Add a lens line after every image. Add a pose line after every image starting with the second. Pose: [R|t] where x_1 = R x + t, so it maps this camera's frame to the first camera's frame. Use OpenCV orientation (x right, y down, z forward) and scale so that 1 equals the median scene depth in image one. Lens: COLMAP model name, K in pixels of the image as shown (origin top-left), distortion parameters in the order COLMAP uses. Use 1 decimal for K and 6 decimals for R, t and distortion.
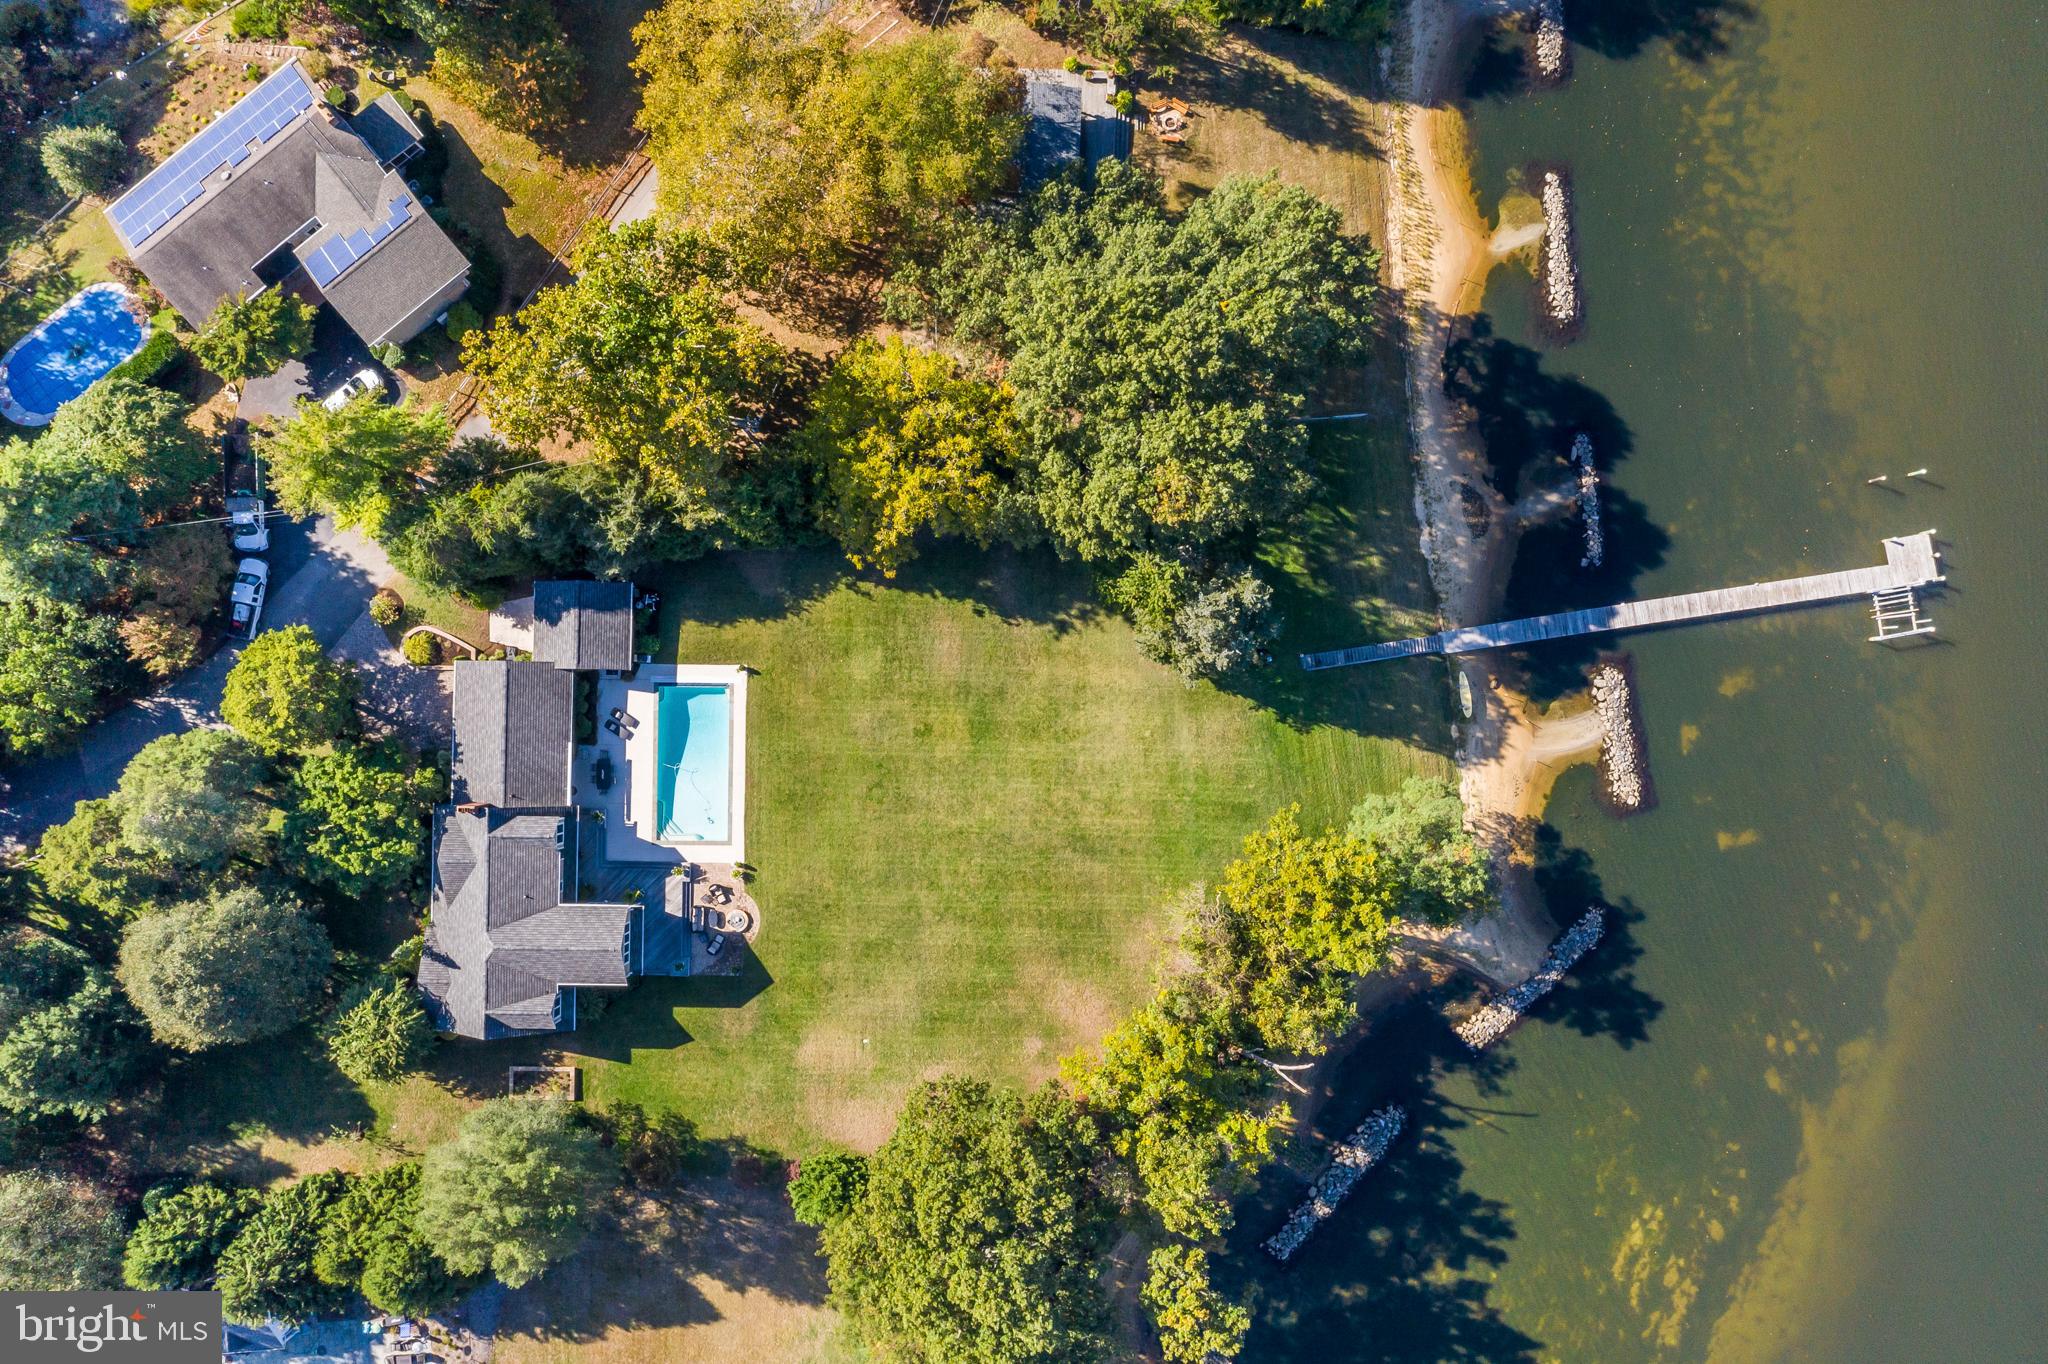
lens RADIAL K [[1626.6, 0, 1024.0], [0, 1626.6, 682.0], [0, 0, 1]] dist [-0.035272, 0.008258]
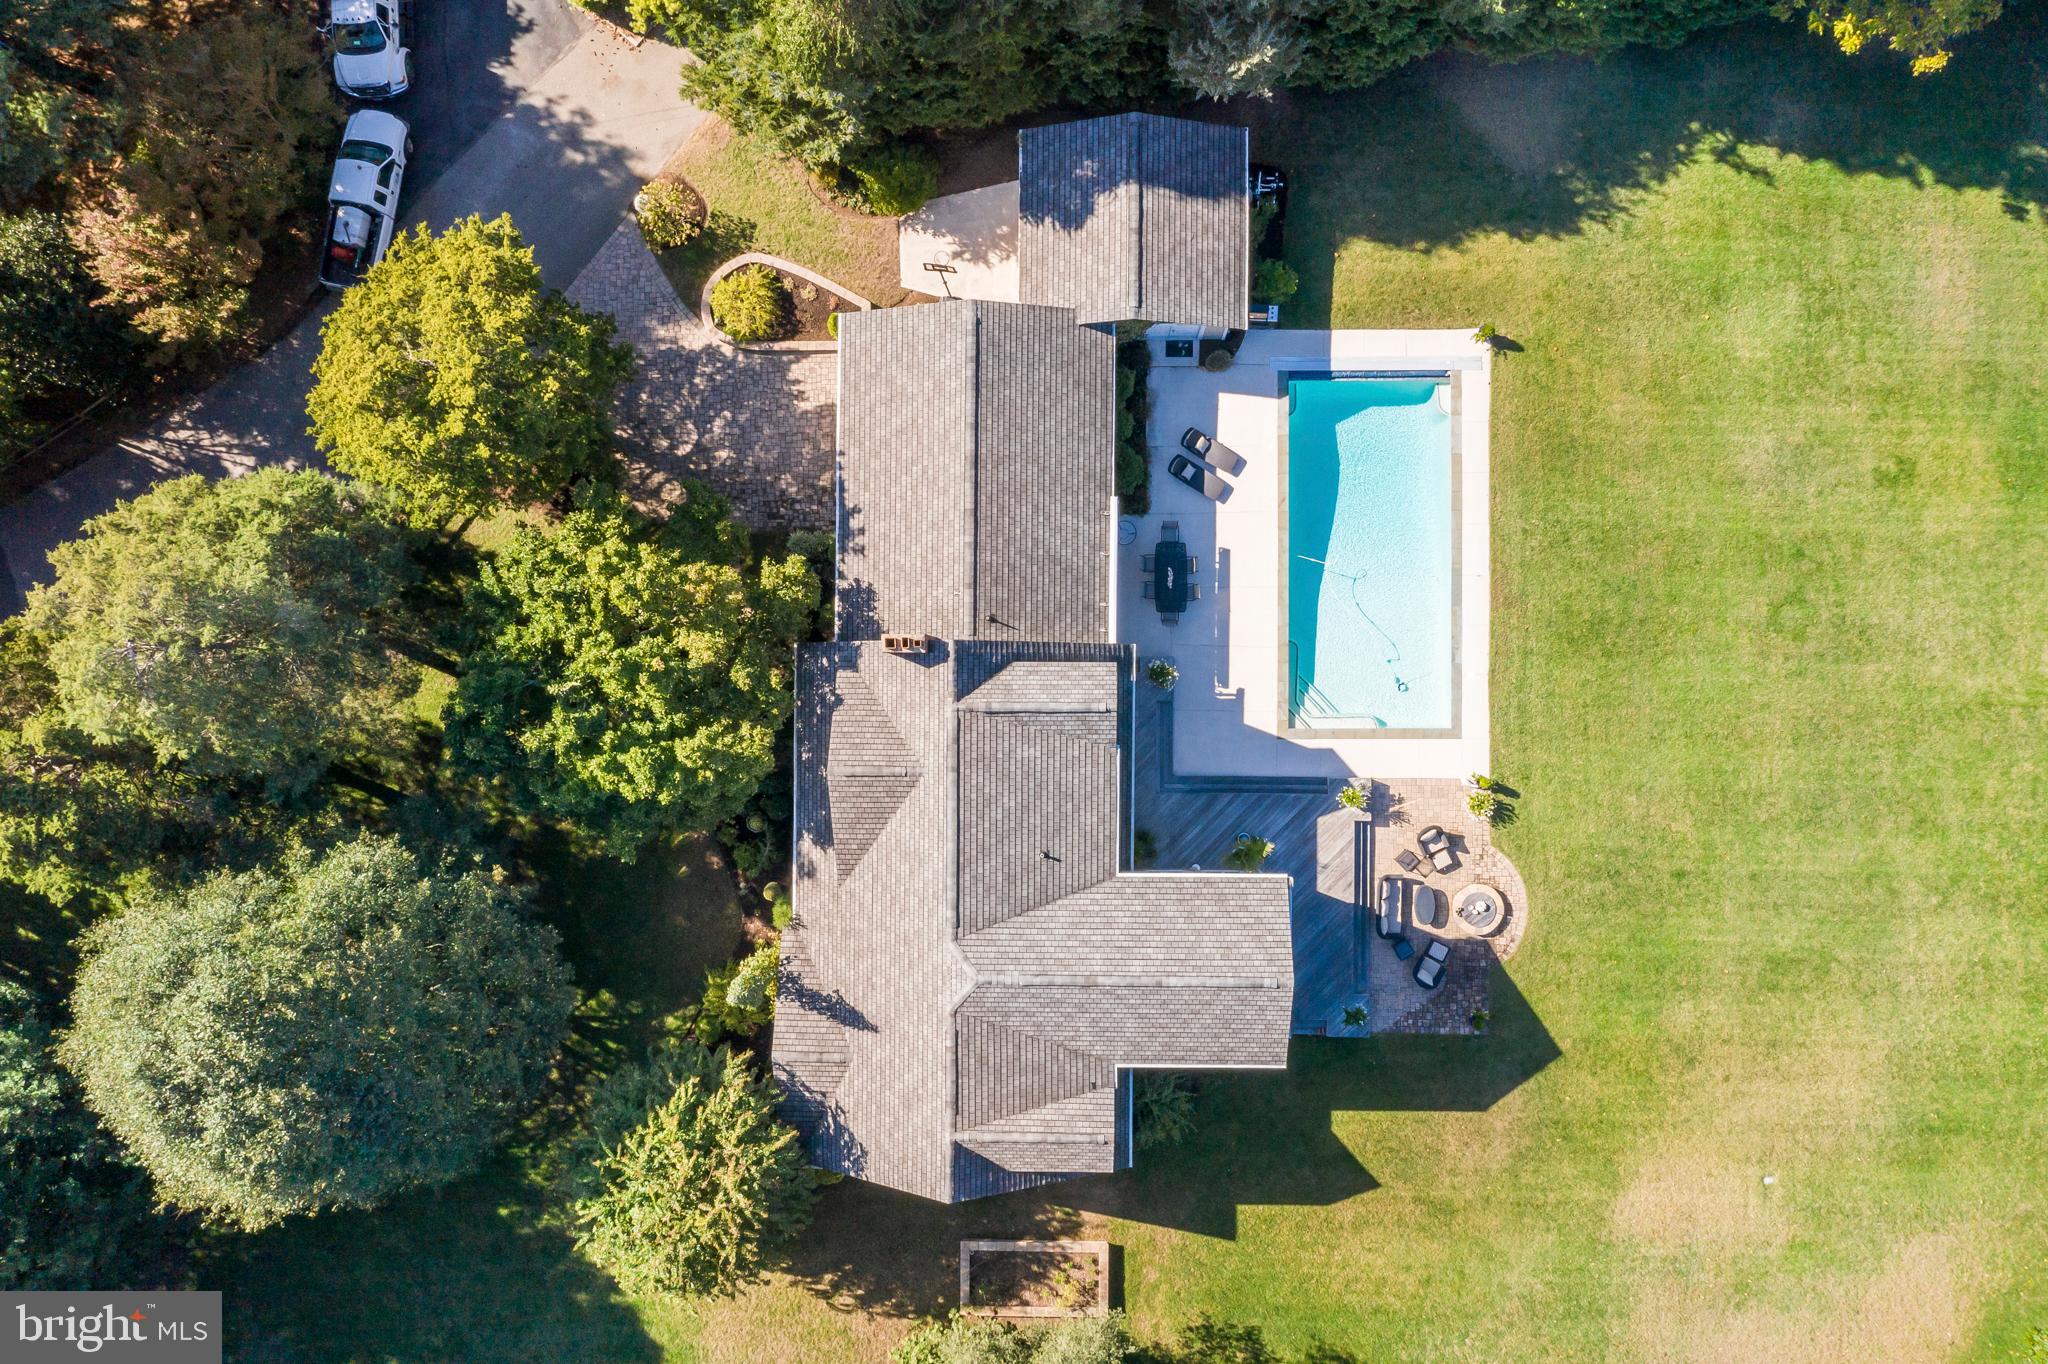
lens RADIAL K [[1626.6, 0, 1024.0], [0, 1626.6, 682.0], [0, 0, 1]] dist [-0.035272, 0.008258]
pose [[0.999121, -0.008923, -0.040959, -0.289241], [0.009262, 0.999924, 0.008088, 0.083308], [0.040884, -0.008460, 0.999128, 0.575567]]
